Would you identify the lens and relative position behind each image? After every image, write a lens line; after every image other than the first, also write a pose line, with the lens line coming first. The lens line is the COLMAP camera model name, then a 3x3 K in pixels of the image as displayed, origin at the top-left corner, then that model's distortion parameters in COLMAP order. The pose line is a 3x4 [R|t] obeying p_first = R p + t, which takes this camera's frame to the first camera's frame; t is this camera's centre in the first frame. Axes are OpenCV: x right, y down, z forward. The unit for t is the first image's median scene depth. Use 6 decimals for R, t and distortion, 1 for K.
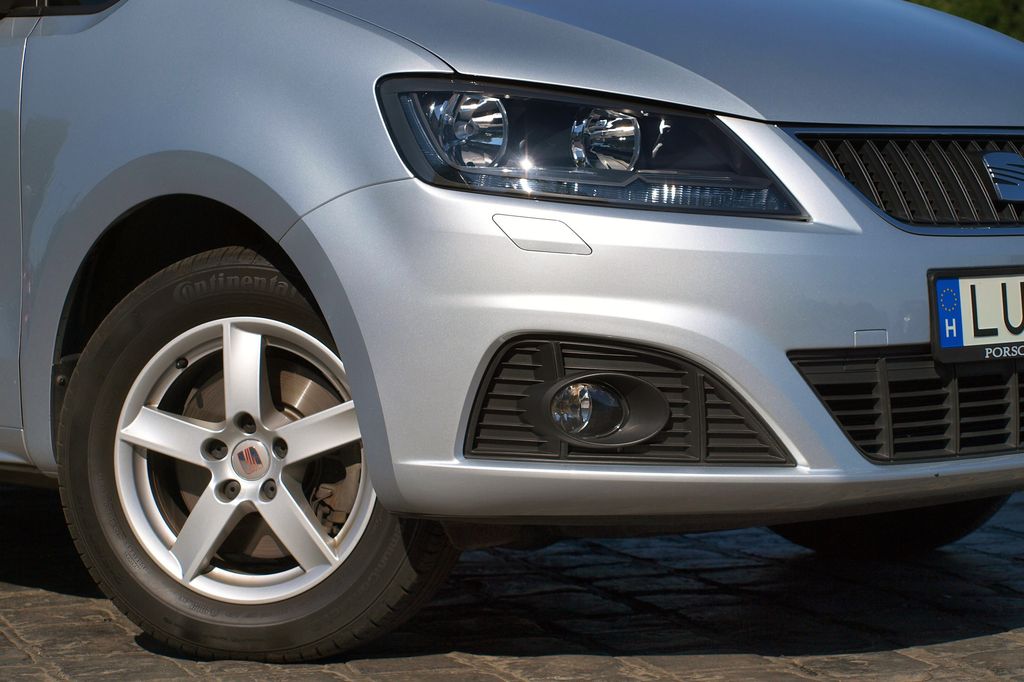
lens RADIAL K [[2741.6, 0, 512.0], [0, 2741.6, 341.0], [0, 0, 1]] dist [-0.092891, -0.320037]
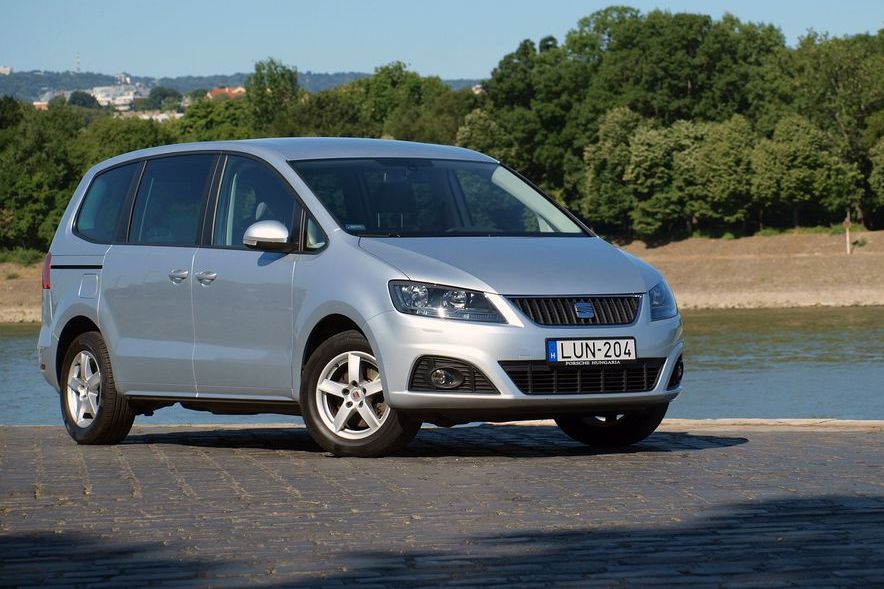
lens RADIAL K [[3547.5, 0, 550.4], [0, 3547.5, 195.4], [0, 0, 1]] dist [0.016936, 1.503551]
pose [[0.985772, 0.001699, -0.168081, 0.873456], [-0.014123, 0.997250, -0.072750, 0.114157], [0.167495, 0.074088, 0.983085, -3.249828]]
